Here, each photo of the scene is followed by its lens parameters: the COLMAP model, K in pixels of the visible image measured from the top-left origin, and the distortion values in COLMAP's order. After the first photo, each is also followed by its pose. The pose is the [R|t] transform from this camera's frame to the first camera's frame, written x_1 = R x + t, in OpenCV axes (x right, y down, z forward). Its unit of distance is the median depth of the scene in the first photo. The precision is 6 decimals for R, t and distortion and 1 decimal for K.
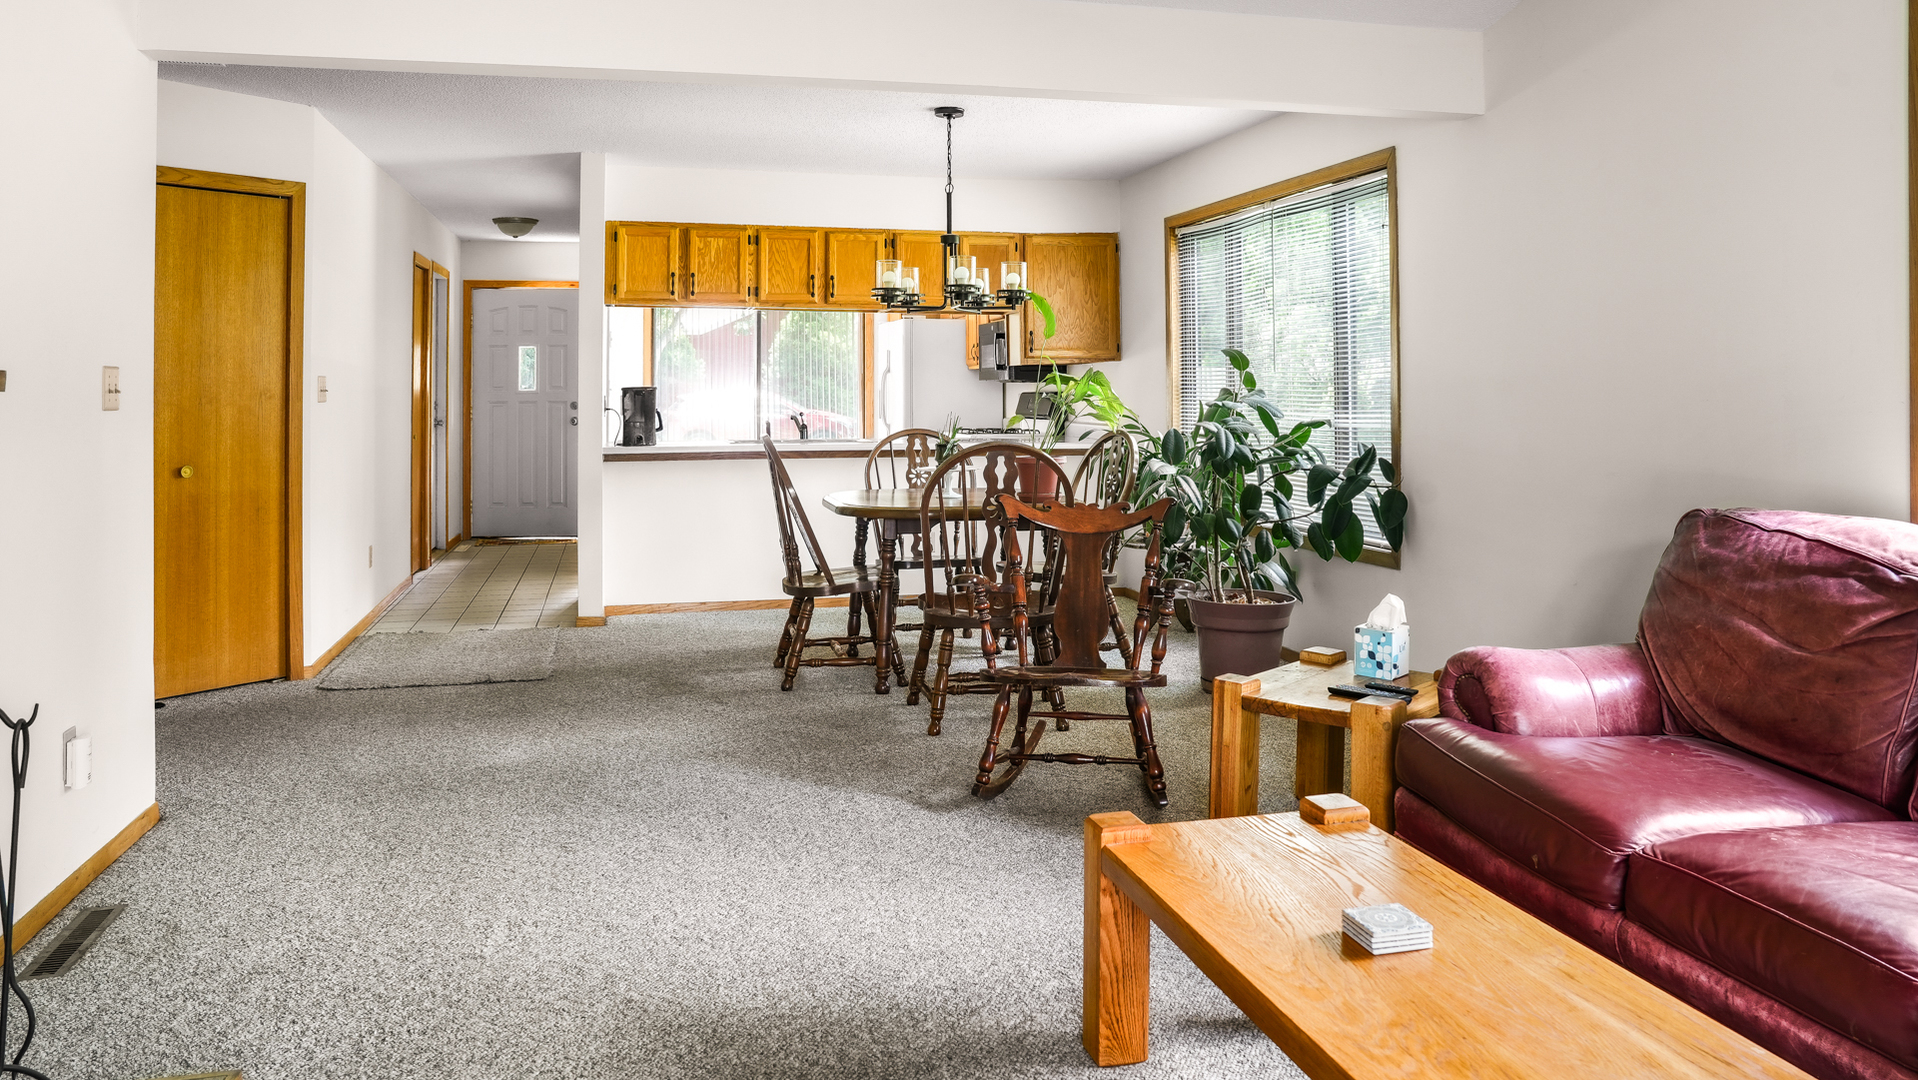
lens RADIAL K [[1360.6, 0, 946.5], [0, 1360.6, 451.6], [0, 0, 1]] dist [-0.101837, 0.074666]
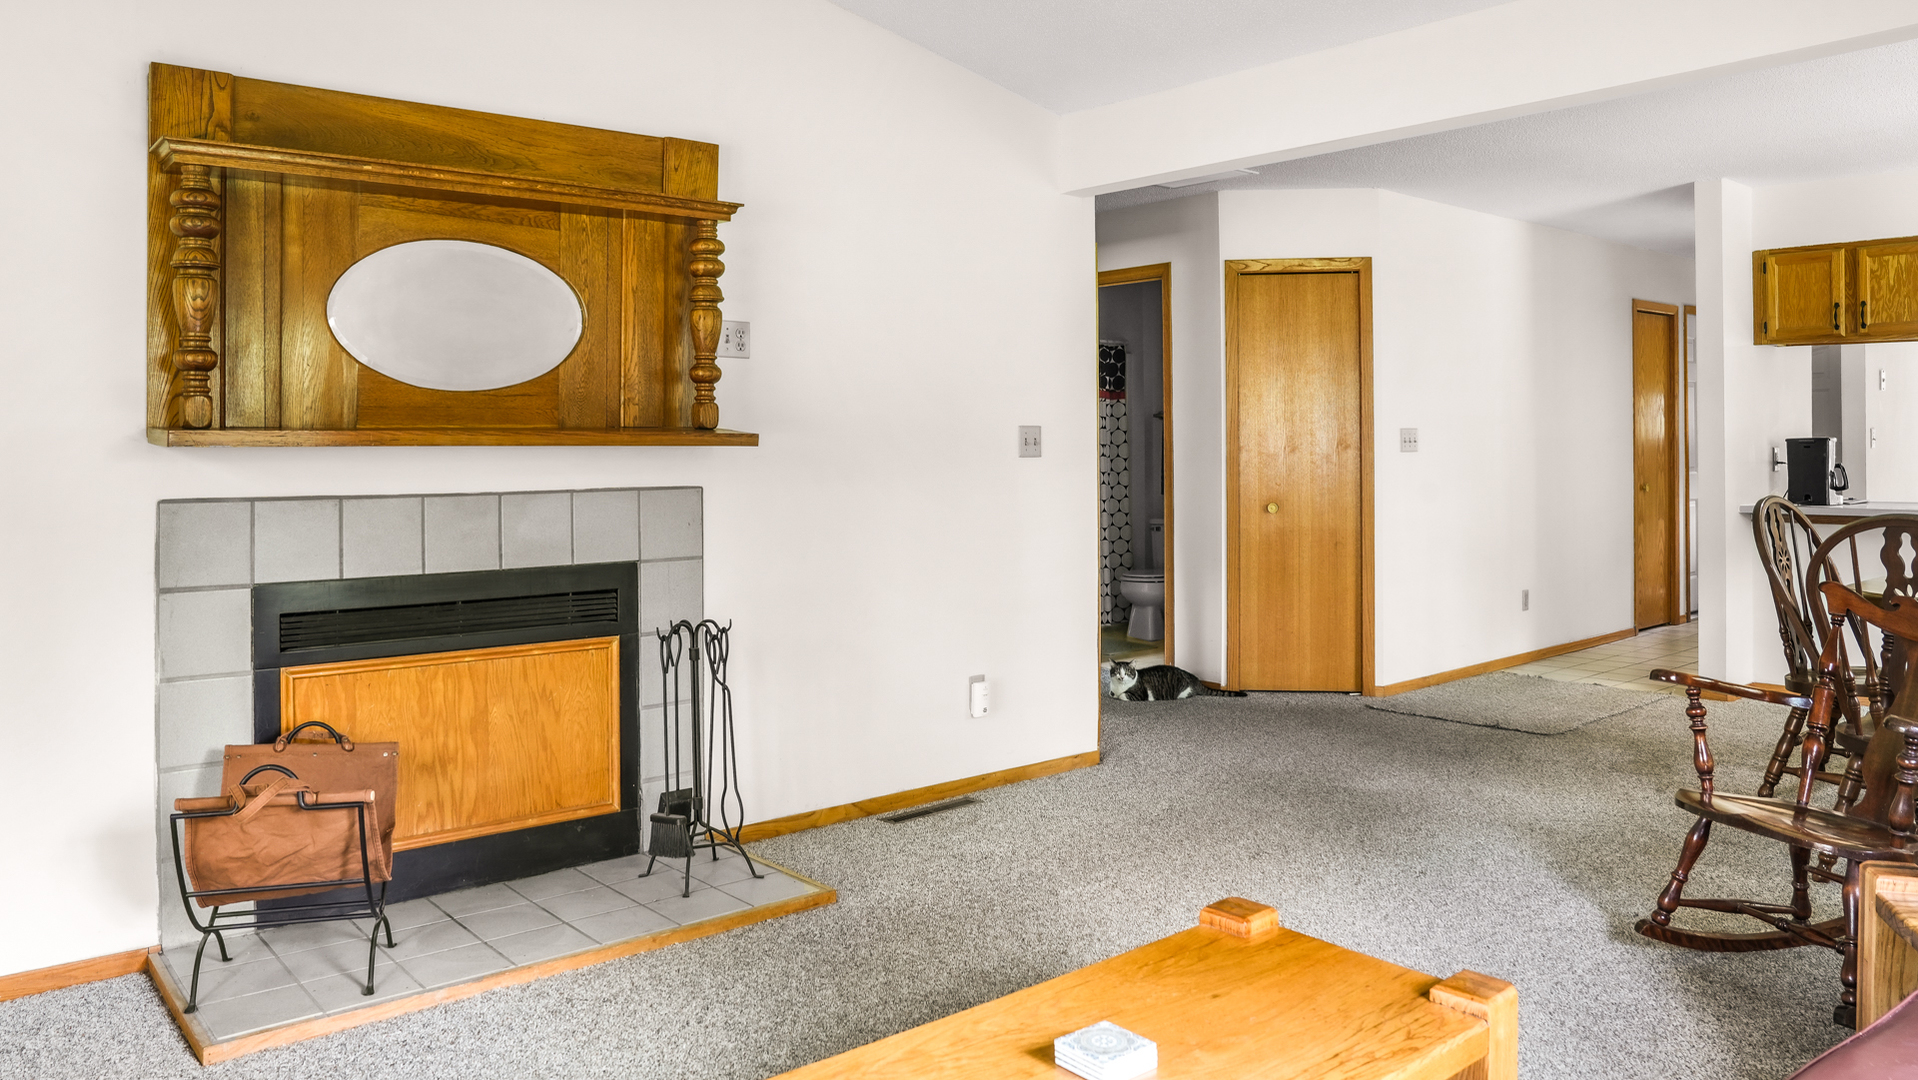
lens RADIAL K [[1343.7, 0, 952.9], [0, 1343.7, 556.2], [0, 0, 1]] dist [-0.098435, 0.074911]
pose [[0.442279, 0.075185, -0.893721, 0.366465], [-0.035403, 0.997167, 0.066367, -0.010967], [0.896179, 0.002288, 0.443688, 0.177986]]
